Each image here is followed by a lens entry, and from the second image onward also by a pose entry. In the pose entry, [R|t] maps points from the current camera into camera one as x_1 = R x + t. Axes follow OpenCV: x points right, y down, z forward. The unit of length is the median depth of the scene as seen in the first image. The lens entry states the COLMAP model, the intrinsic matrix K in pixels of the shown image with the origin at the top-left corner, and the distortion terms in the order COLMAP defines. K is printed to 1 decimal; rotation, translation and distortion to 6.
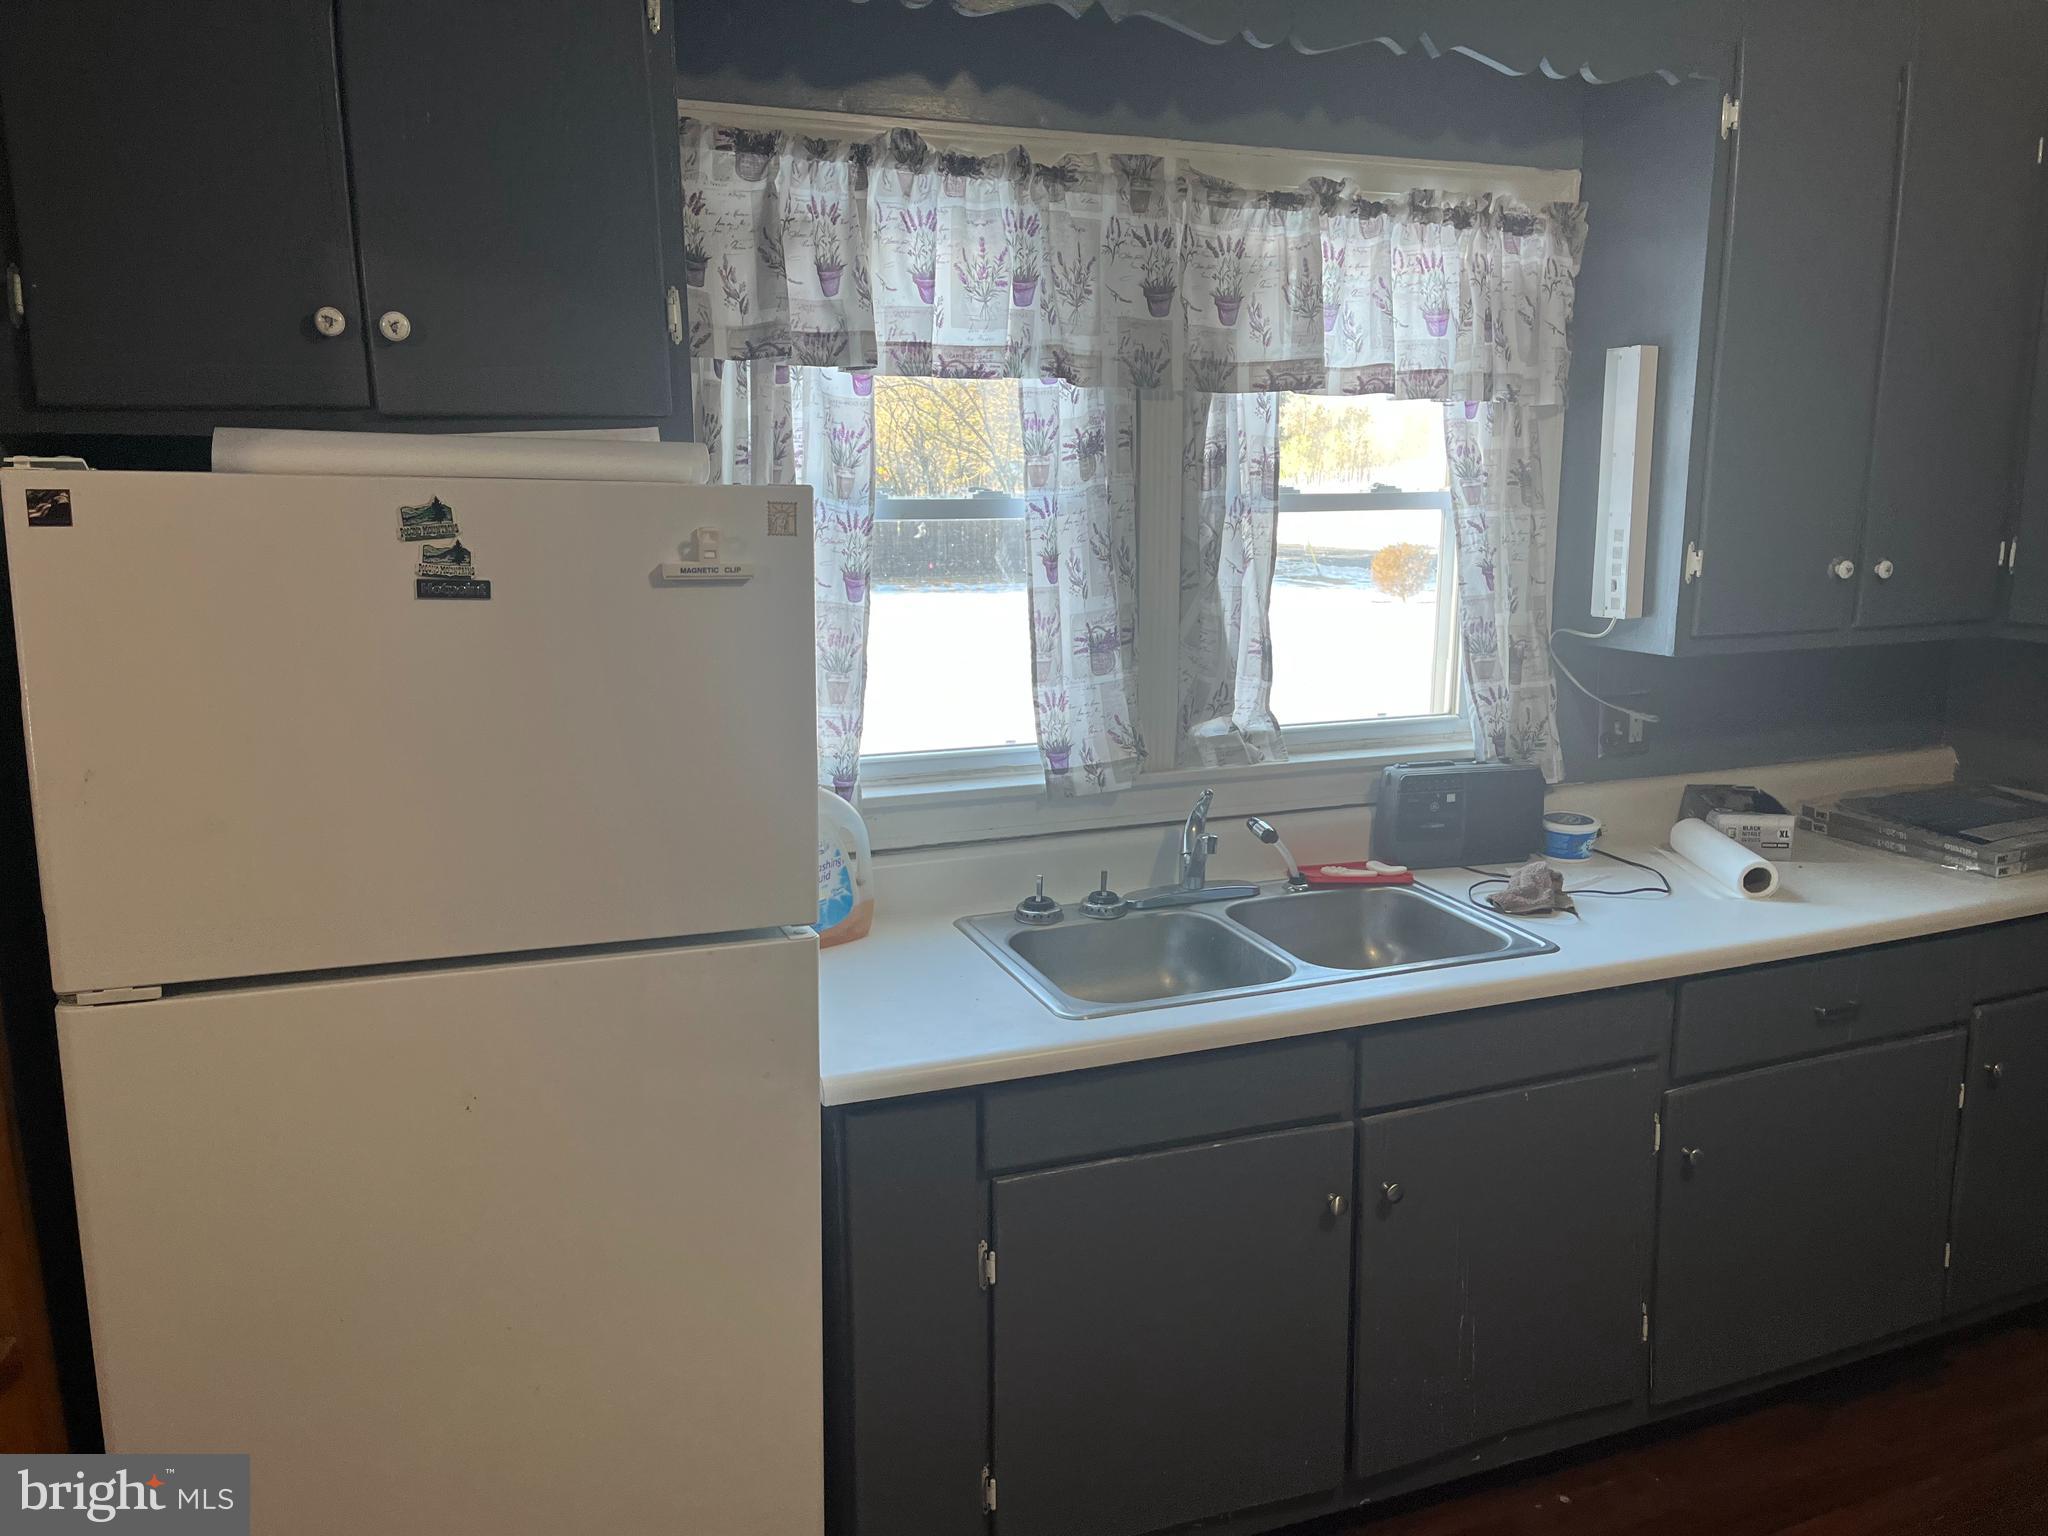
lens RADIAL K [[1515.2, 0, 1028.5], [0, 1515.2, 778.5], [0, 0, 1]] dist [0.032682, -0.040426]
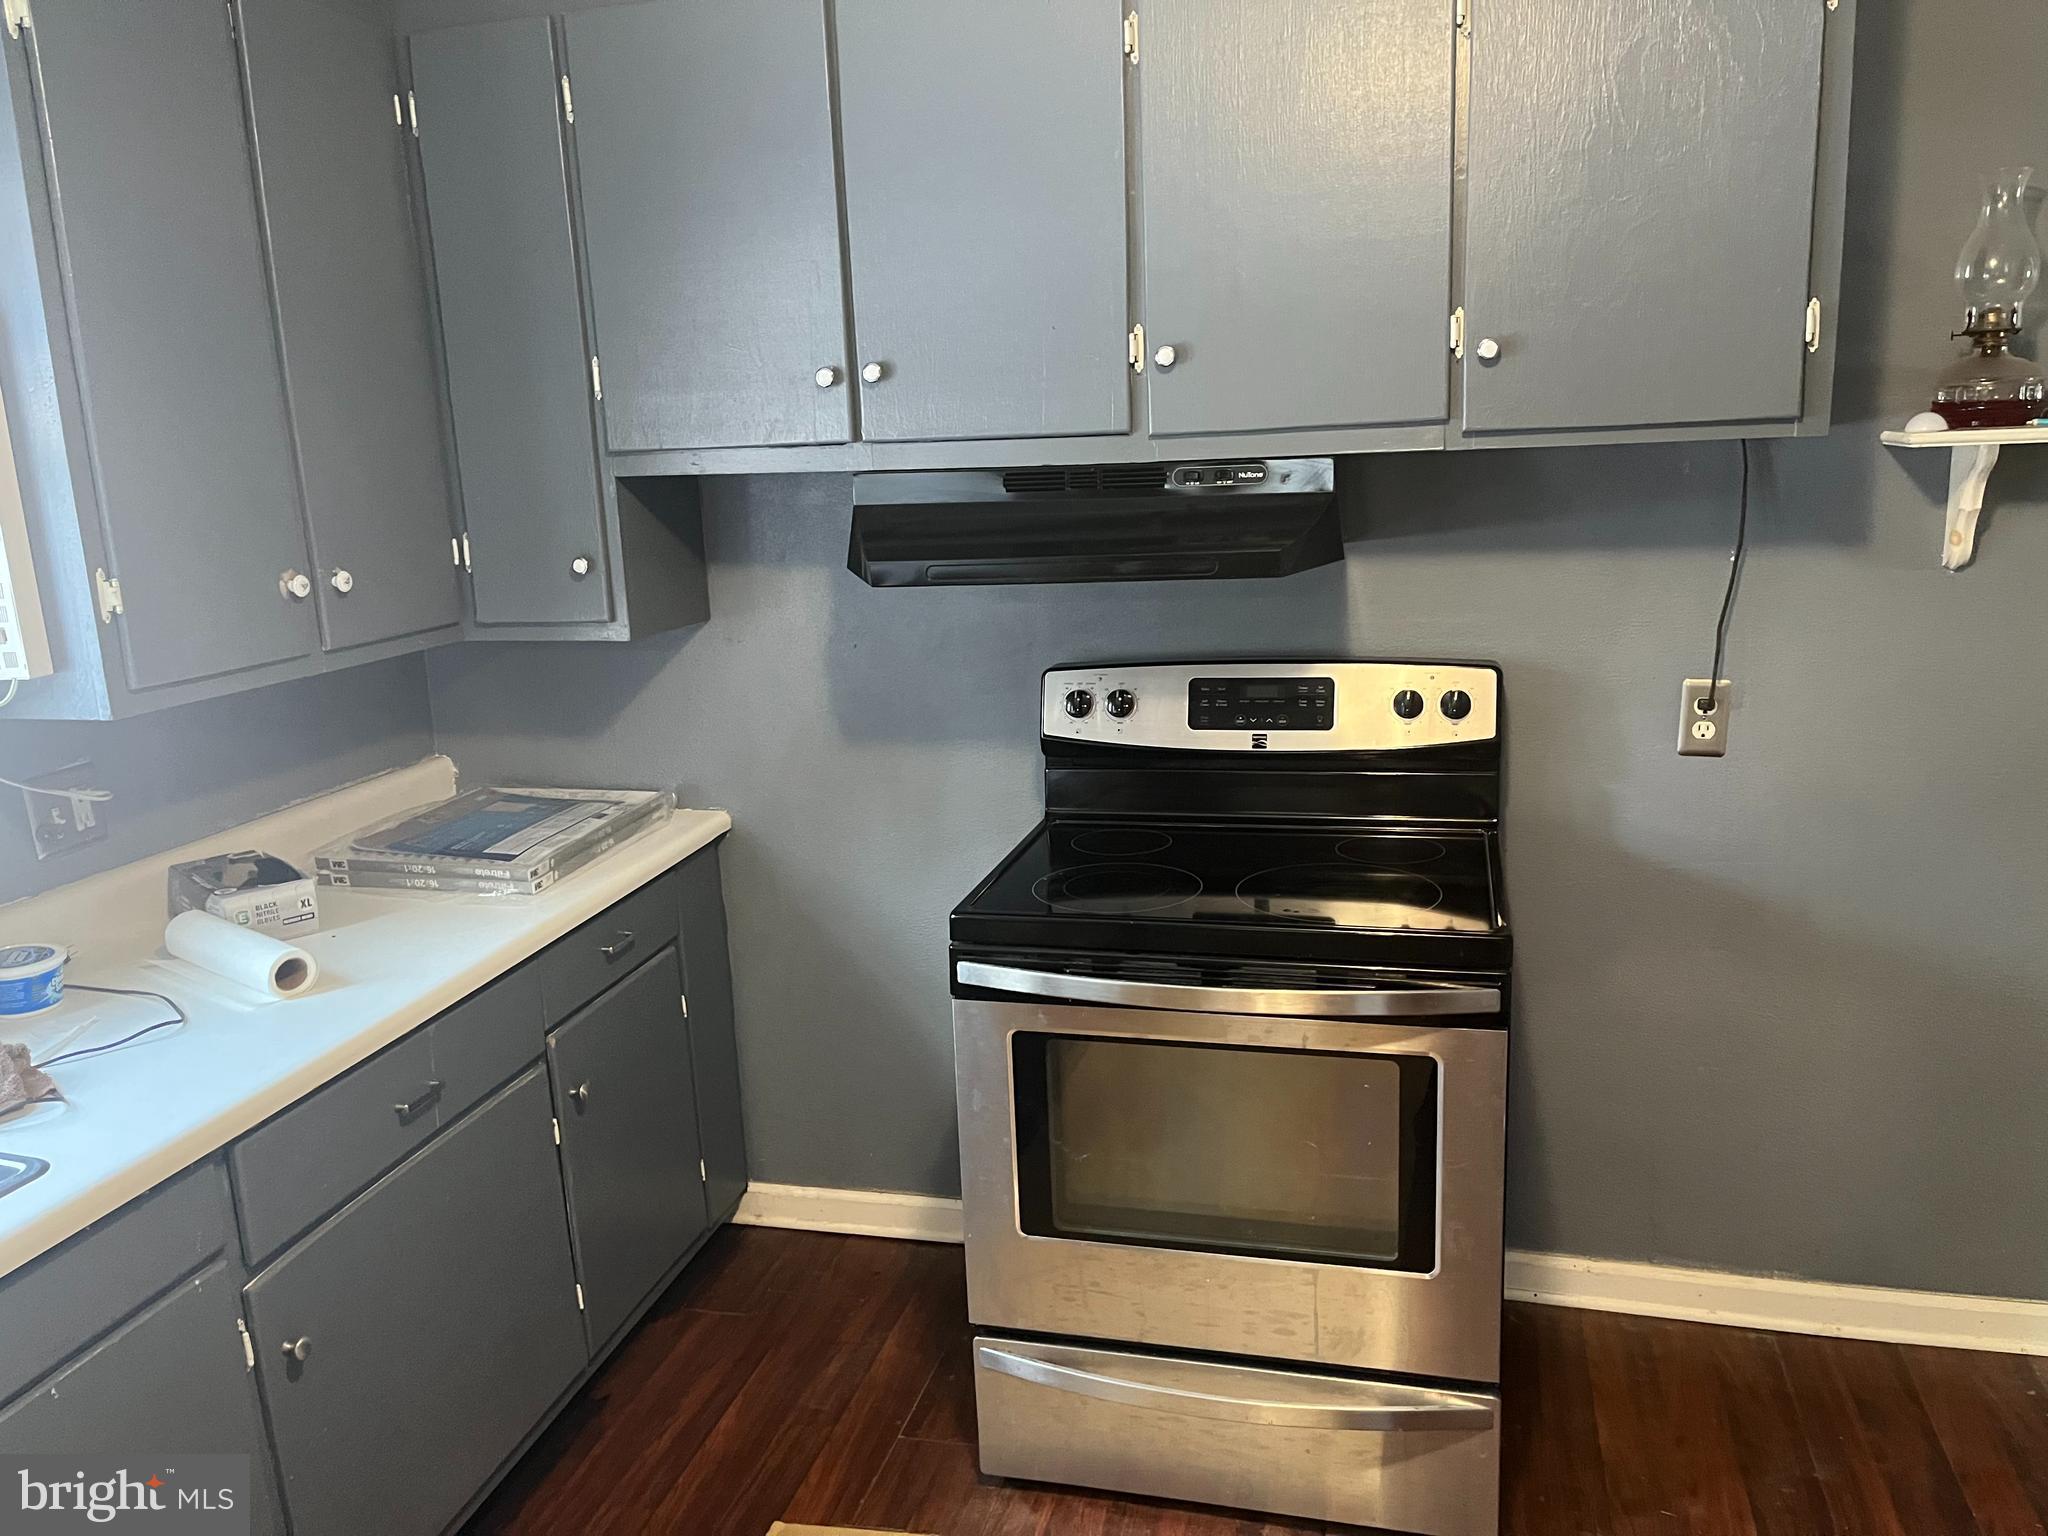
lens RADIAL K [[1515.2, 0, 1036.2], [0, 1515.2, 776.6], [0, 0, 1]] dist [0.032682, -0.040426]
pose [[0.576095, -0.193847, 0.794064, 0.076979], [0.189844, 0.976638, 0.100685, -0.040532], [-0.795031, 0.092744, 0.599437, 0.174300]]
